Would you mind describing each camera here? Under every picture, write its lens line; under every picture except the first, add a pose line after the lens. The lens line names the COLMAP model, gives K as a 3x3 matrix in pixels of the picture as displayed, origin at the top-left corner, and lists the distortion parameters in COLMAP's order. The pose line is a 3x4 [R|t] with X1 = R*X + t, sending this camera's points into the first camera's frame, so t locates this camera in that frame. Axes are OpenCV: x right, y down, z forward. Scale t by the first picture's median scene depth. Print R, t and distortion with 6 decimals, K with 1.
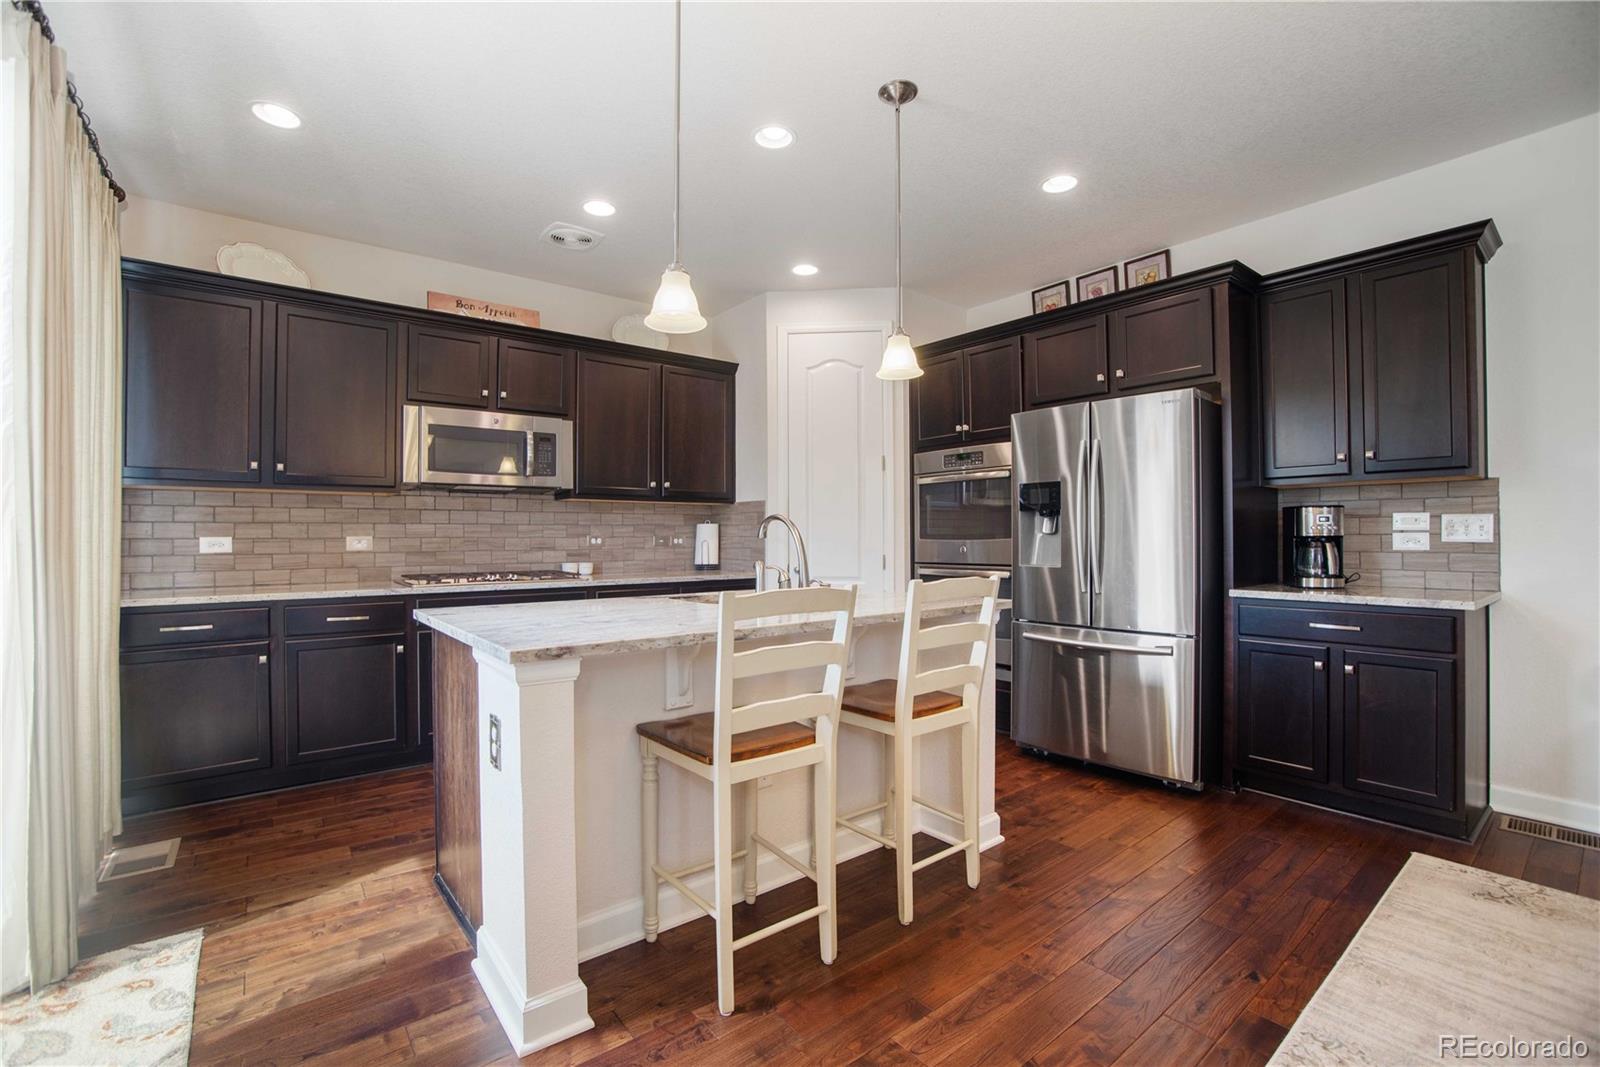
lens RADIAL K [[703.3, 0, 793.1], [0, 703.3, 531.9], [0, 0, 1]] dist [-0.060566, 0.019973]
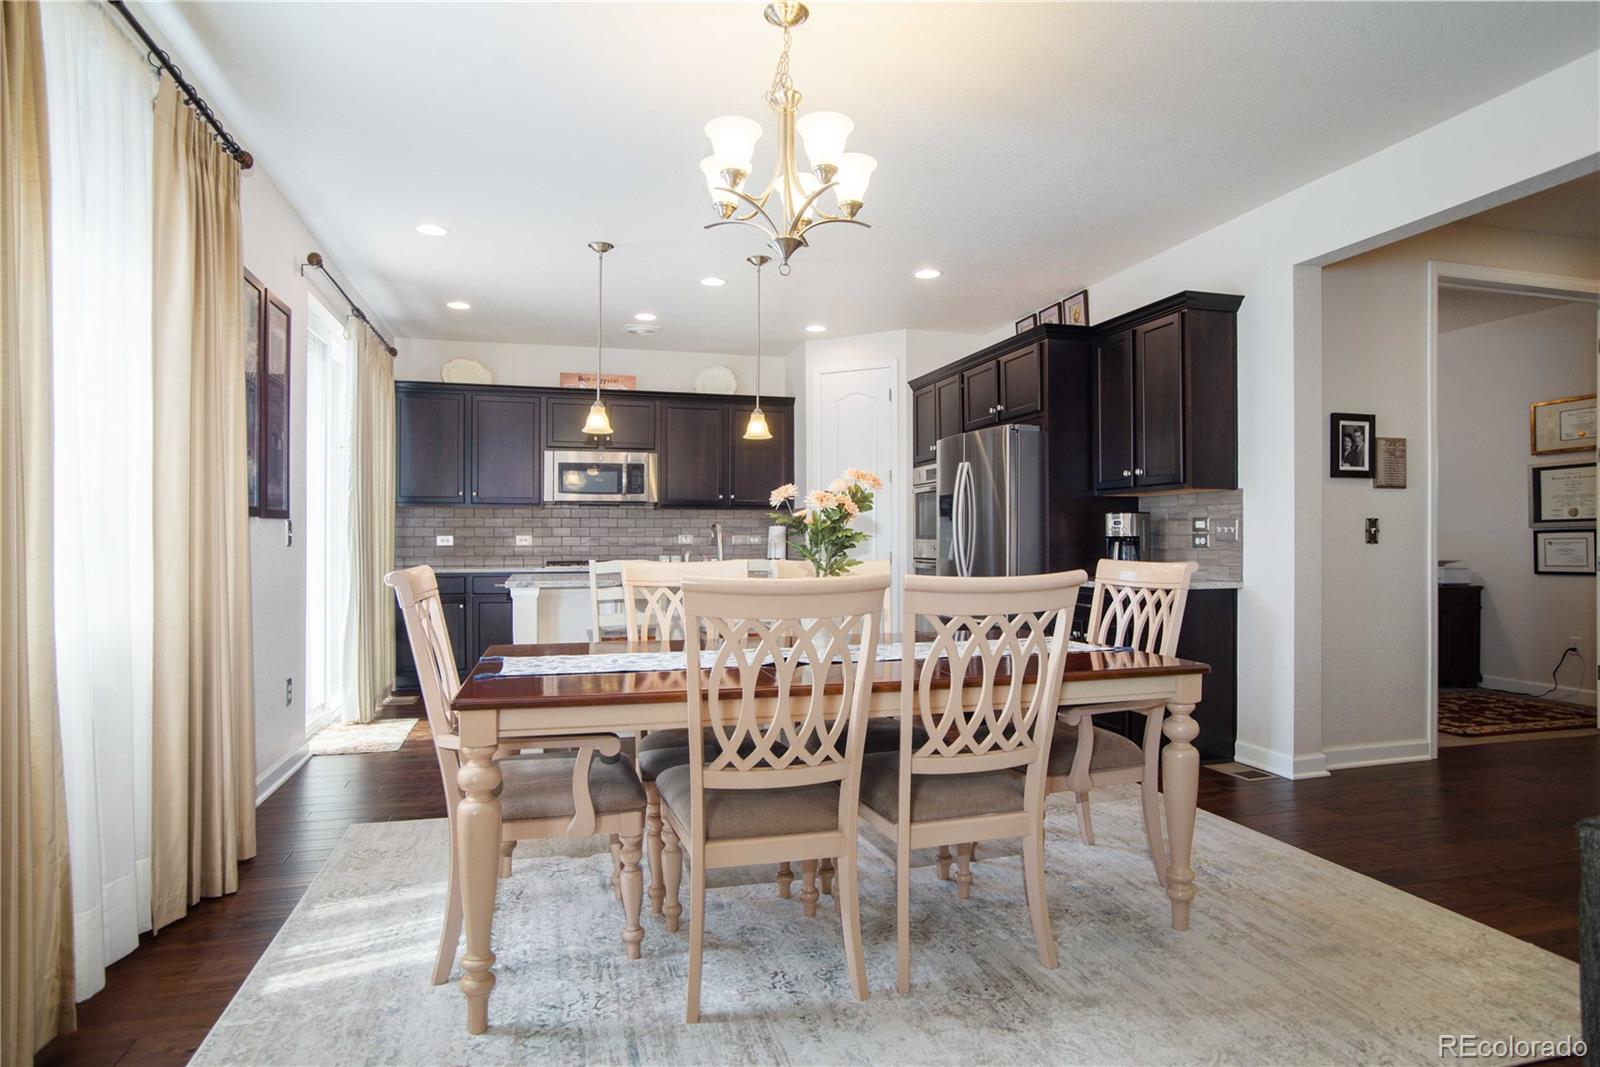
lens RADIAL K [[879.7, 0, 786.0], [0, 879.7, 533.6], [0, 0, 1]] dist [-0.031041, 0.015286]
pose [[0.920803, 0.000180, -0.390028, 0.733744], [0.000767, 0.999997, 0.002273, -0.002337], [0.390027, -0.002392, 0.920800, -0.628544]]
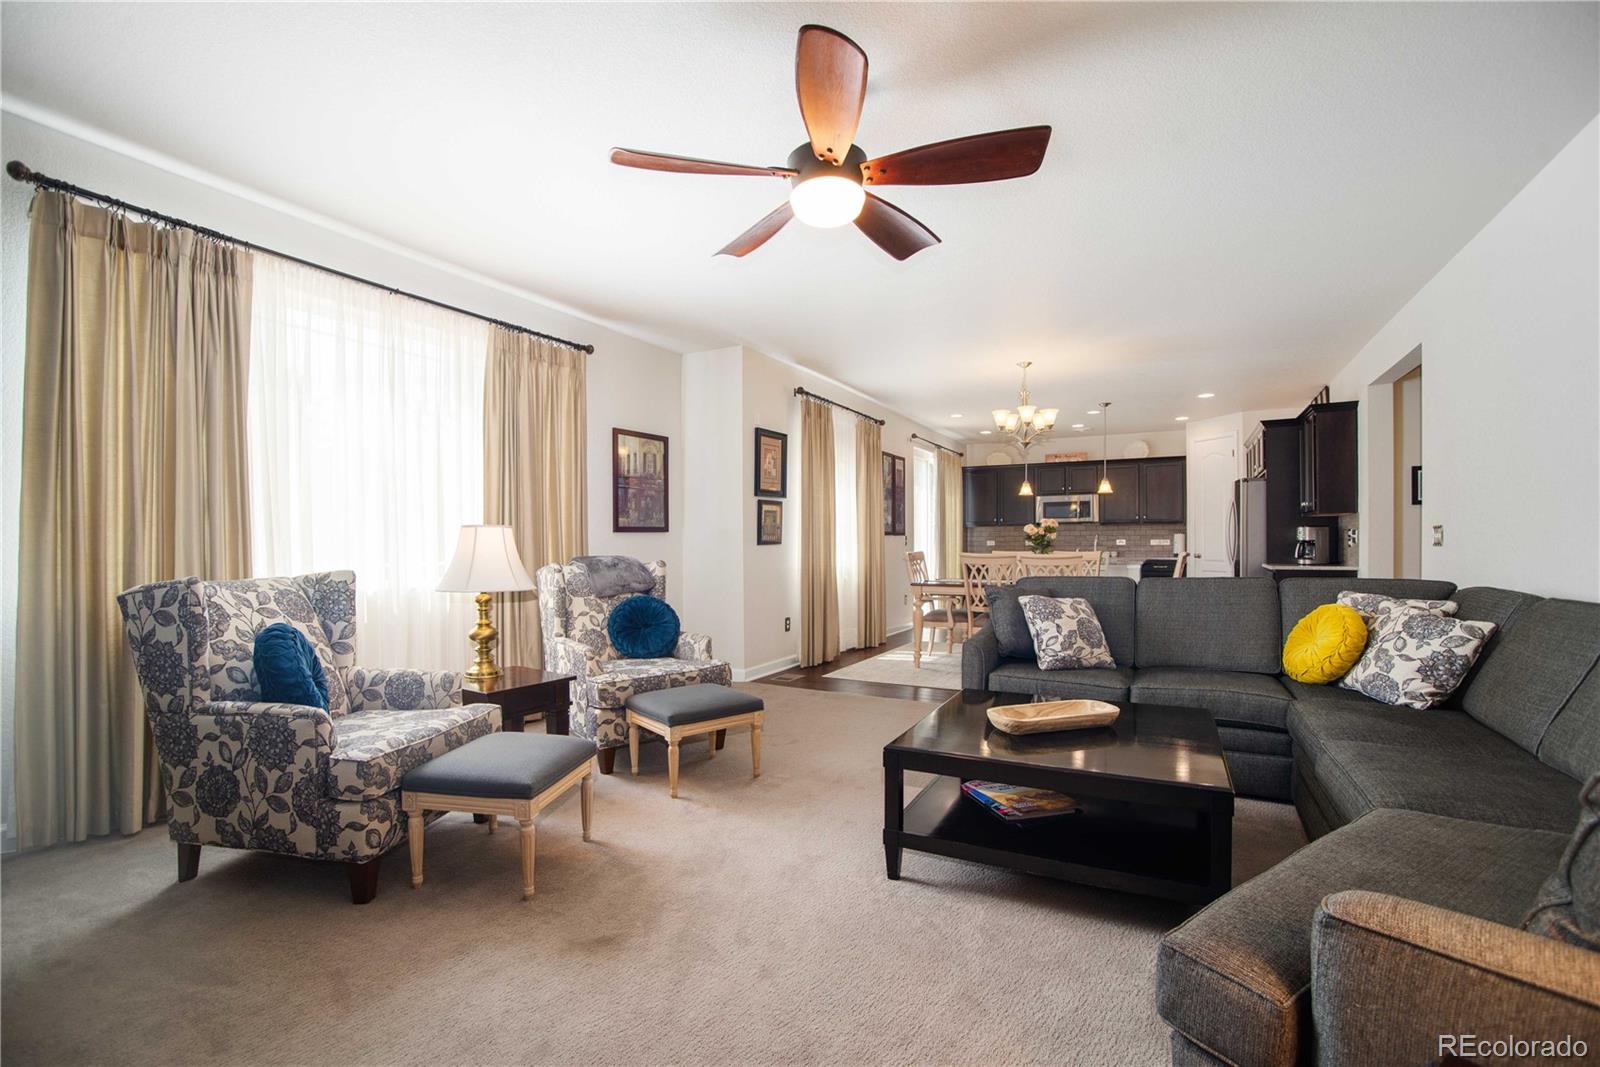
lens RADIAL K [[703.3, 0, 795.4], [0, 703.3, 541.0], [0, 0, 1]] dist [-0.060566, 0.019973]
pose [[0.387879, -0.000013, -0.921710, 1.898321], [0.010207, 0.999939, 0.004281, -0.015455], [0.921654, -0.011068, 0.387855, -1.186213]]
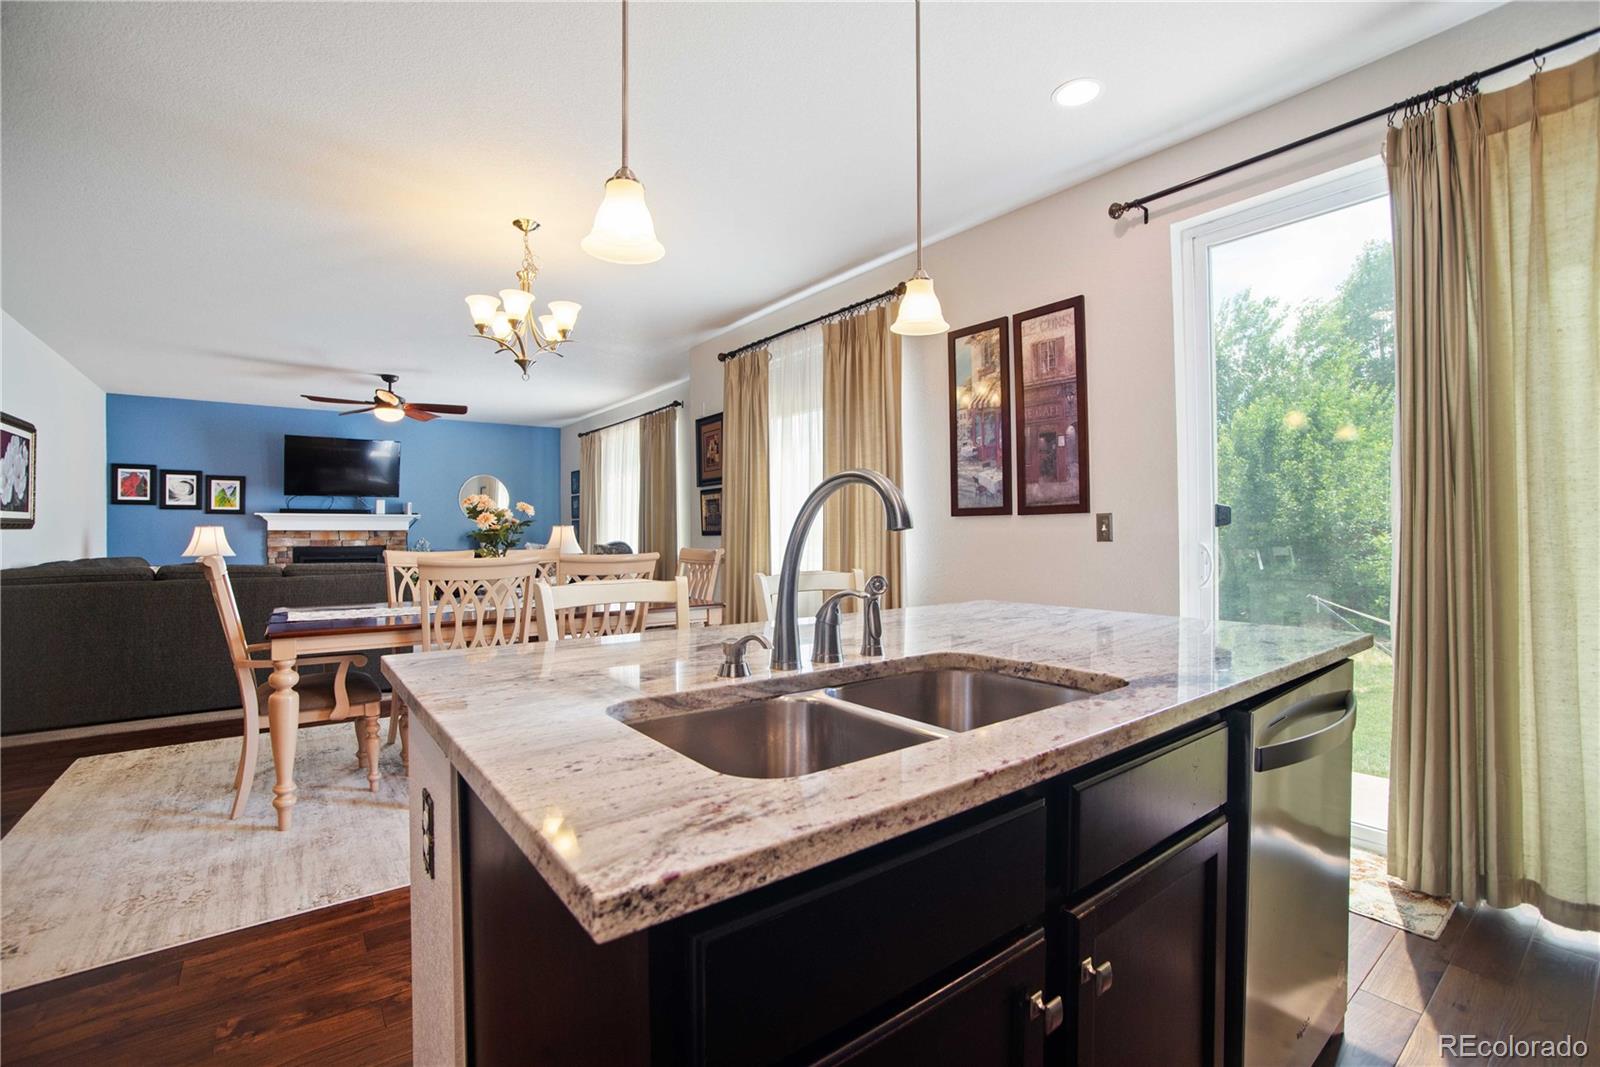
lens RADIAL K [[703.3, 0, 787.3], [0, 703.3, 531.4], [0, 0, 1]] dist [-0.060566, 0.019973]
pose [[-0.999708, 0.007109, 0.023108, 0.011351], [0.006878, 0.999926, -0.010047, 0.010232], [-0.023178, -0.009885, -0.999682, 1.147726]]
